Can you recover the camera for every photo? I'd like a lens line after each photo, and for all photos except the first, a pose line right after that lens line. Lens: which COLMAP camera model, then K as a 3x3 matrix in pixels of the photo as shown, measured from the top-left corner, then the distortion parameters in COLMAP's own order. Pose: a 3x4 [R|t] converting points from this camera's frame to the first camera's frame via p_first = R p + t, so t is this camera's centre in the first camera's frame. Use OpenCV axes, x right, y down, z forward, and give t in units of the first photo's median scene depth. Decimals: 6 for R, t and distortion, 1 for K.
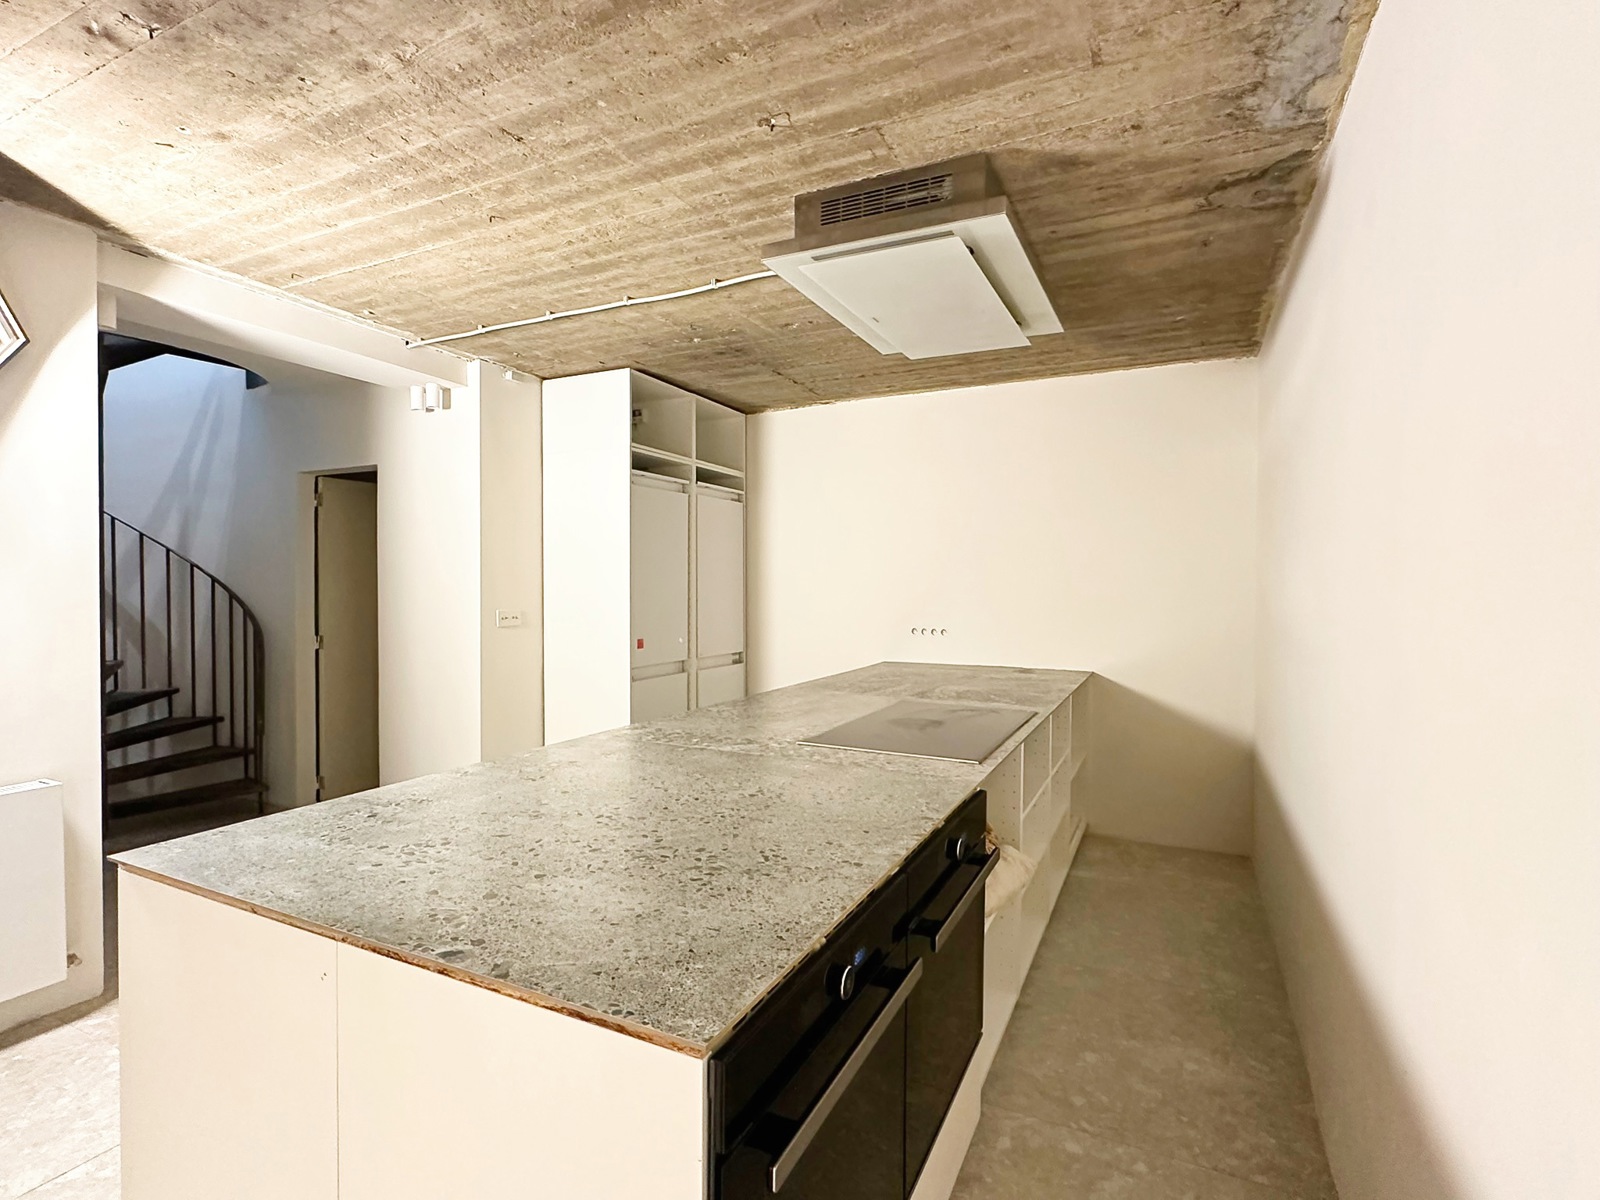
lens RADIAL K [[780.0, 0, 800.0], [0, 780.0, 600.0], [0, 0, 1]] dist [-0.001860, 0.000856]
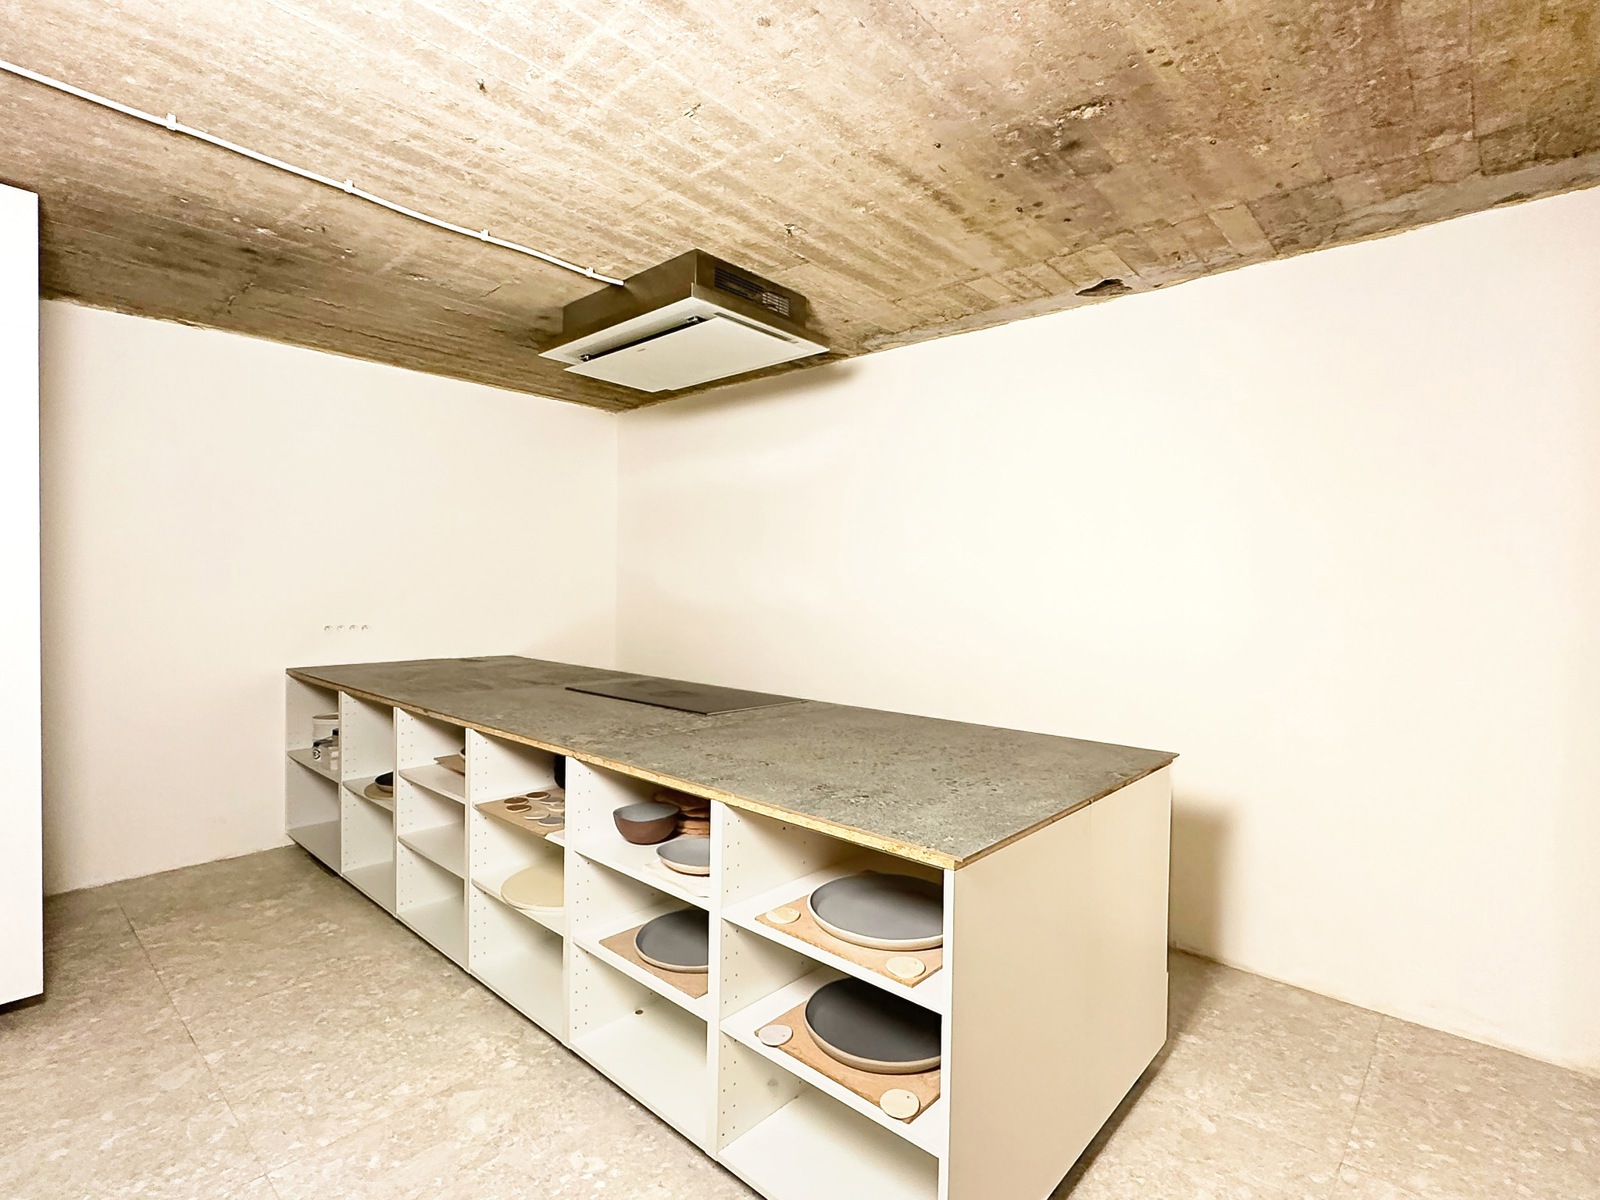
lens RADIAL K [[780.0, 0, 800.0], [0, 780.0, 600.0], [0, 0, 1]] dist [-0.001860, 0.000856]
pose [[0.274345, -0.016066, 0.961497, -1.192889], [0.003019, 0.999870, 0.015846, -0.011749], [-0.961627, -0.001445, 0.274357, 0.579957]]
